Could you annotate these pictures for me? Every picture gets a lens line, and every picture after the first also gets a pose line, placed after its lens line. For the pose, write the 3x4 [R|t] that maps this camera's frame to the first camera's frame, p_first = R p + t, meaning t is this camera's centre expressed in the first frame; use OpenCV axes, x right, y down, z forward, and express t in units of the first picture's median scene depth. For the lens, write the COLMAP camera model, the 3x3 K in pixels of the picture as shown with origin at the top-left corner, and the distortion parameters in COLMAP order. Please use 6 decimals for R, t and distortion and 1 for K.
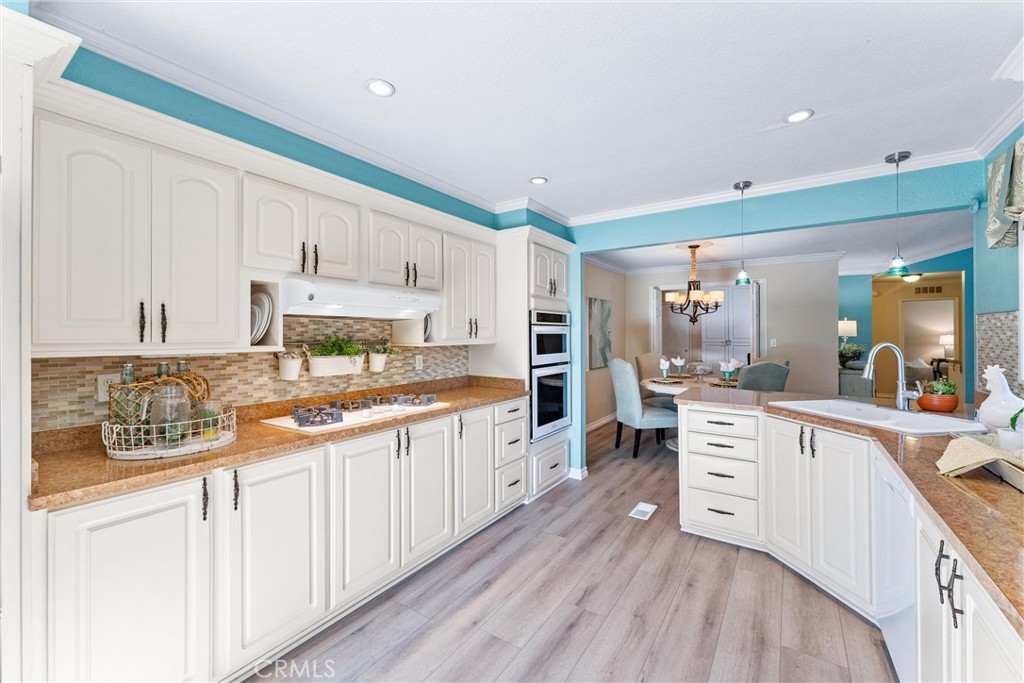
lens RADIAL K [[415.0, 0, 510.7], [0, 415.0, 332.7], [0, 0, 1]] dist [-0.000639, 0.000626]
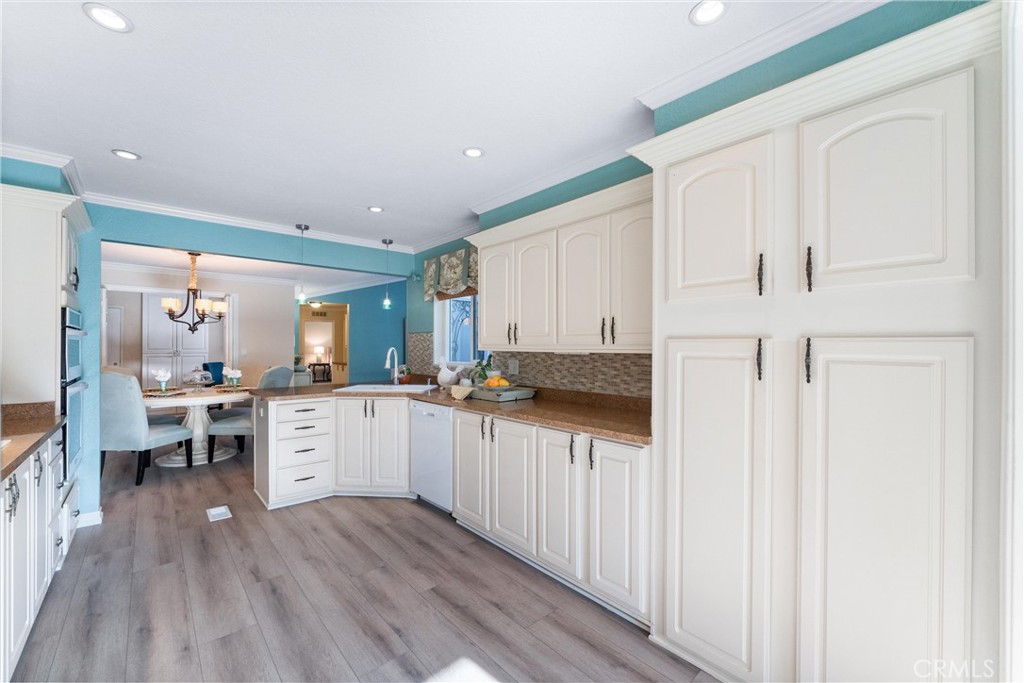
lens RADIAL K [[415.0, 0, 512.3], [0, 415.0, 345.8], [0, 0, 1]] dist [-0.000639, 0.000626]
pose [[0.256288, 0.003934, 0.966592, -0.530826], [-0.005405, 0.999982, -0.002637, 0.013964], [-0.966585, -0.004548, 0.256305, 0.039494]]
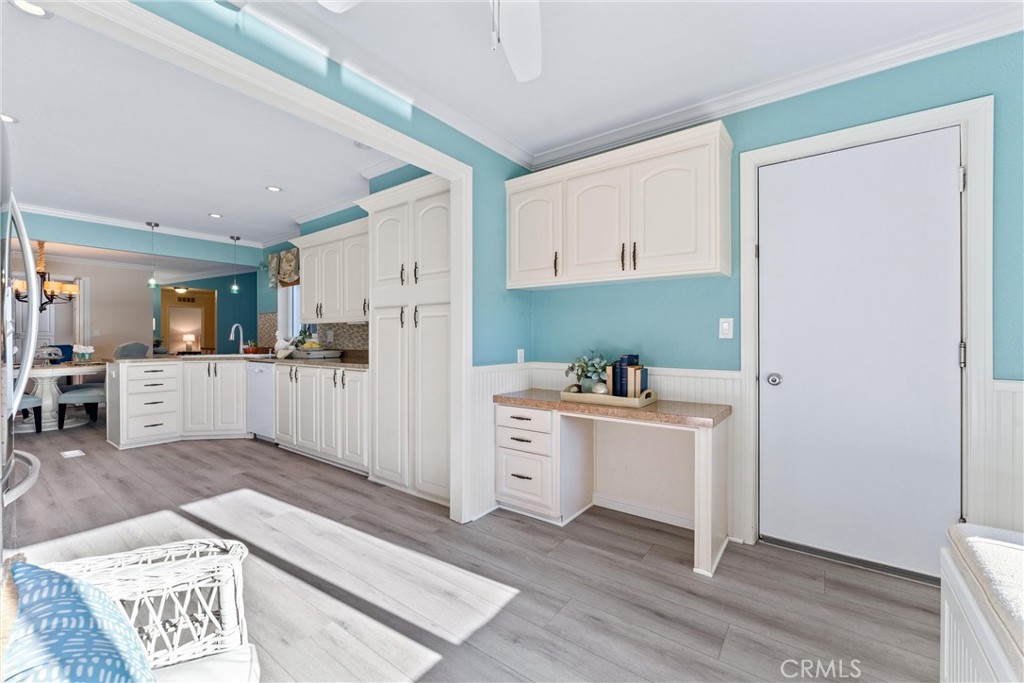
lens RADIAL K [[415.0, 0, 508.5], [0, 415.0, 337.4], [0, 0, 1]] dist [-0.000639, 0.000626]
pose [[0.051877, 0.003301, 0.998648, -0.962381], [-0.001033, 0.999994, -0.003252, 0.079640], [-0.998653, -0.000863, 0.051881, -0.437985]]
